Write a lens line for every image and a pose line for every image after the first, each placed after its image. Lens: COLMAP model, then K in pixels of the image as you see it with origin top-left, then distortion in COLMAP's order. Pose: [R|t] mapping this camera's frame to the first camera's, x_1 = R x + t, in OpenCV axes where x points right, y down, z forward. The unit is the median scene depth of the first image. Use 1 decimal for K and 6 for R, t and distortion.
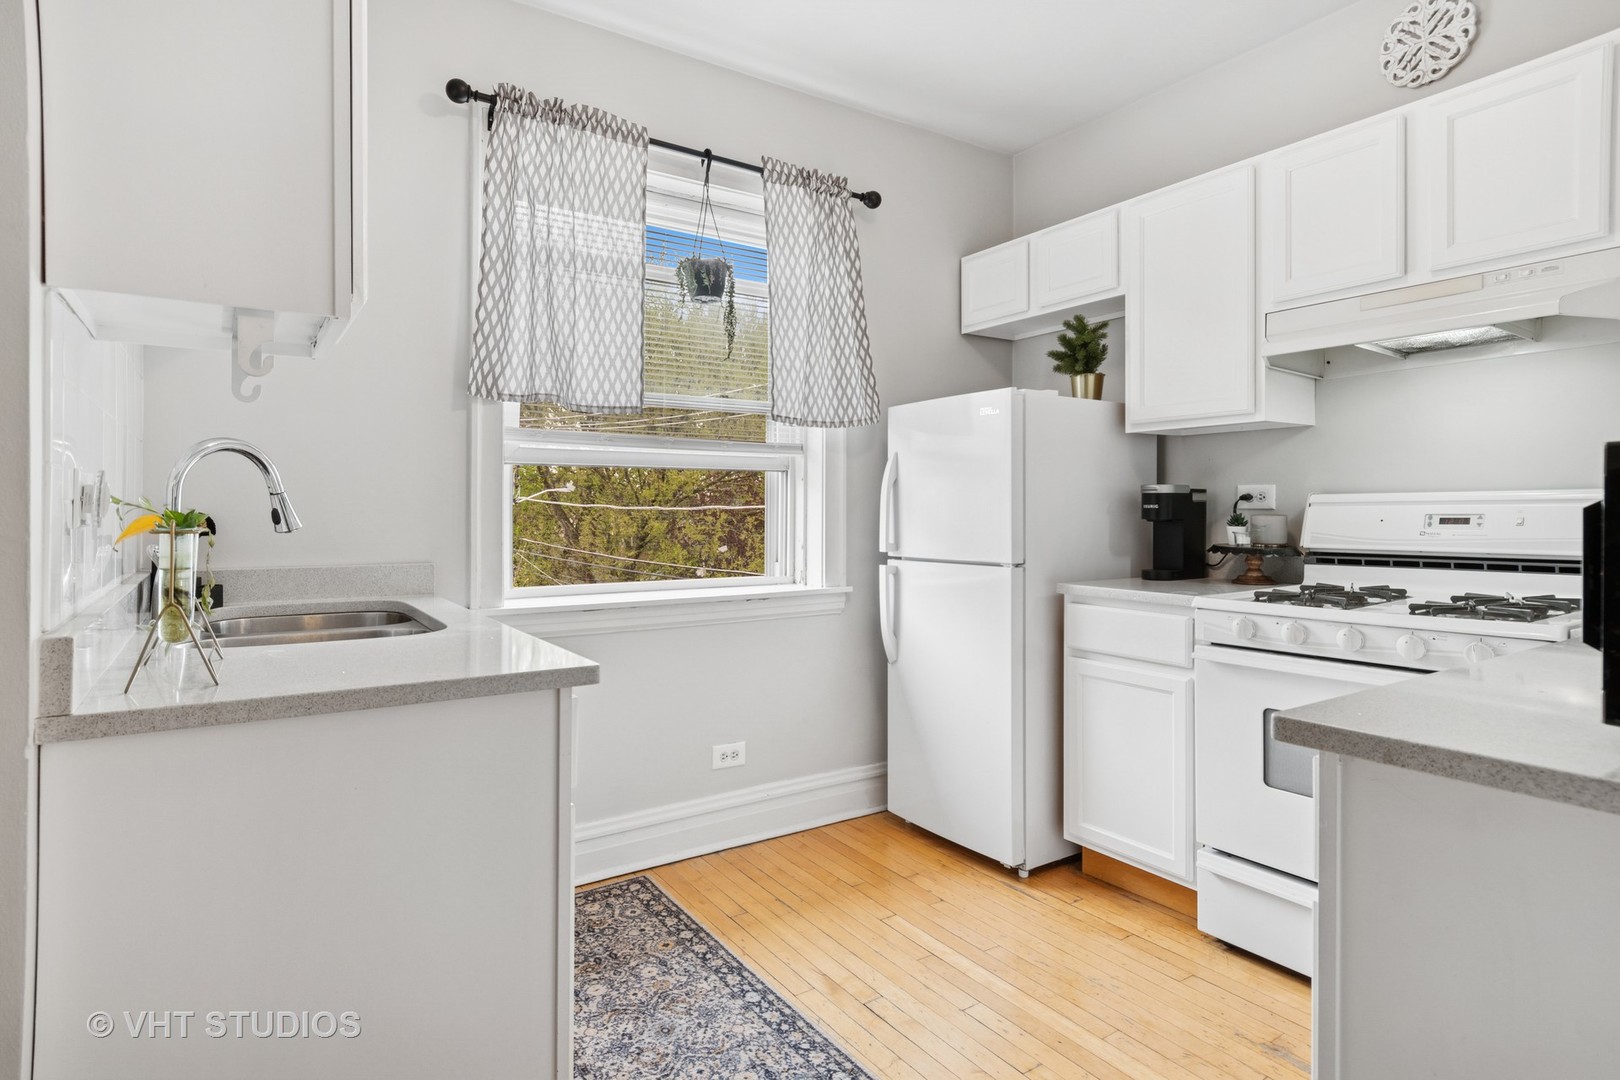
lens RADIAL K [[857.7, 0, 805.2], [0, 857.7, 513.8], [0, 0, 1]] dist [0.002256, -0.002389]
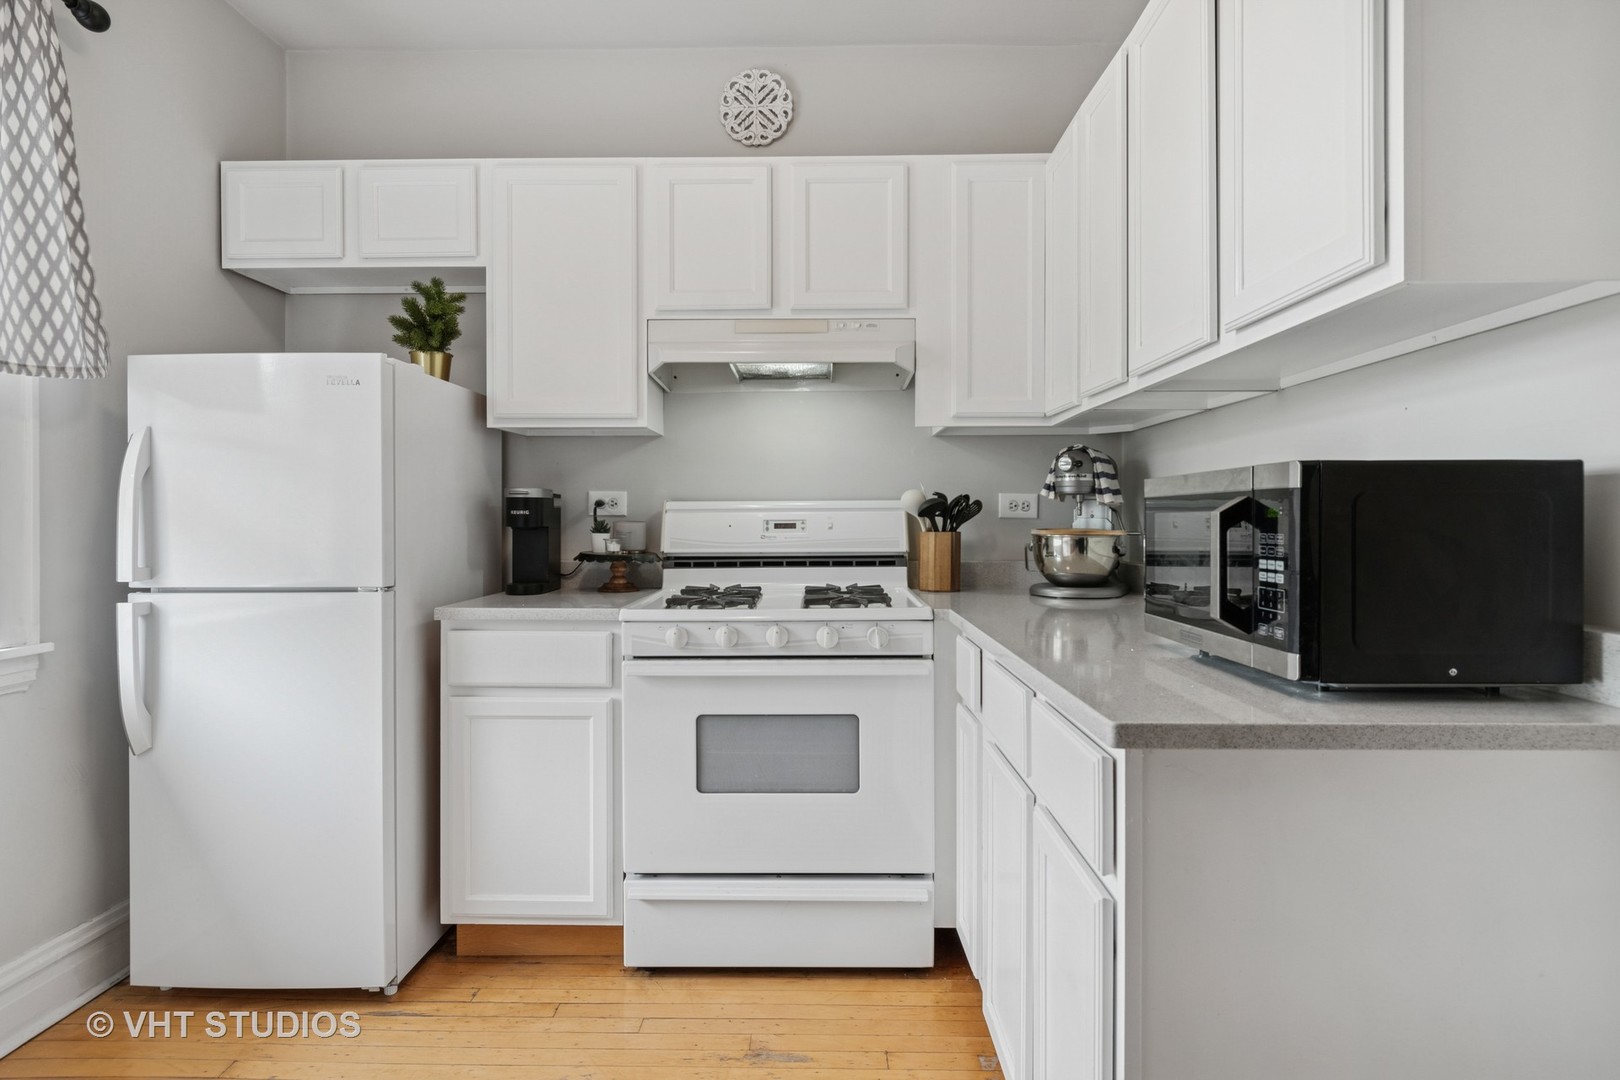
lens RADIAL K [[858.0, 0, 806.6], [0, 858.0, 521.1], [0, 0, 1]] dist [0.003846, -0.000192]
pose [[0.574364, -0.002541, 0.818596, -0.163311], [0.002946, 0.999995, 0.001037, 0.000661], [-0.818595, 0.001816, 0.574368, 0.258518]]
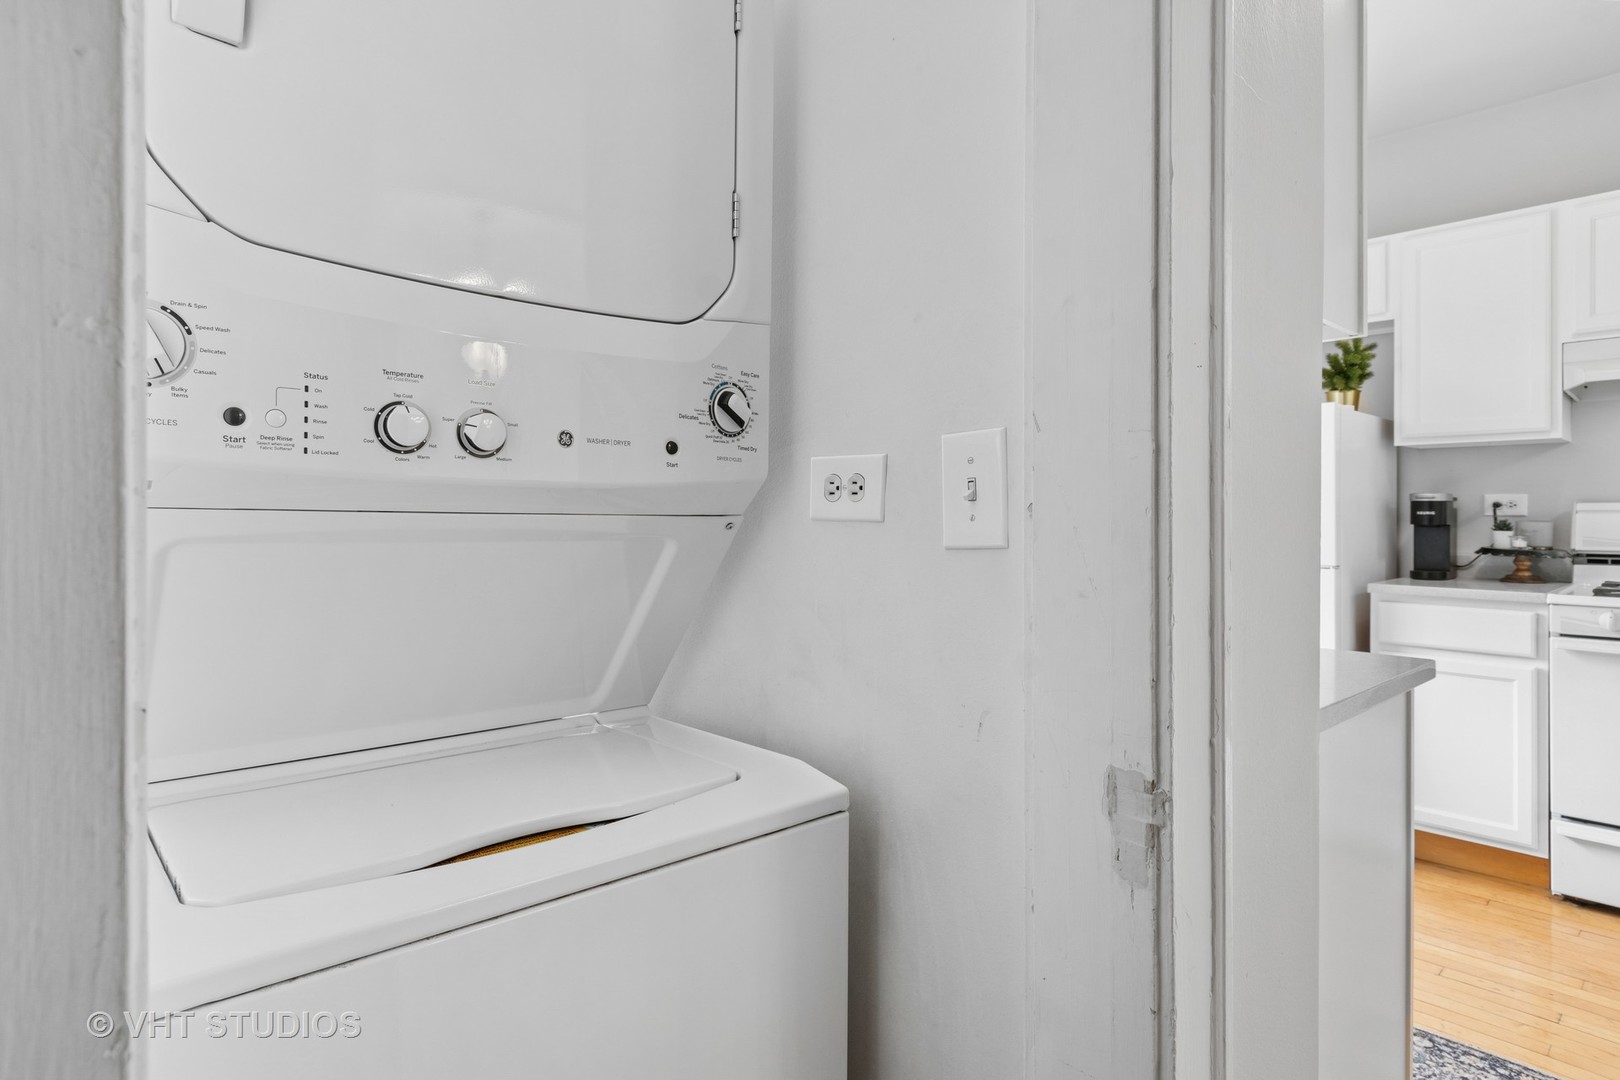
lens RADIAL K [[872.4, 0, 805.3], [0, 872.4, 509.8], [0, 0, 1]] dist [0.002835, -0.001113]
pose [[0.988310, 0.003698, 0.152411, -0.584836], [-0.002810, 0.999978, -0.006044, -0.003767], [-0.152430, 0.005545, 0.988299, 0.014279]]
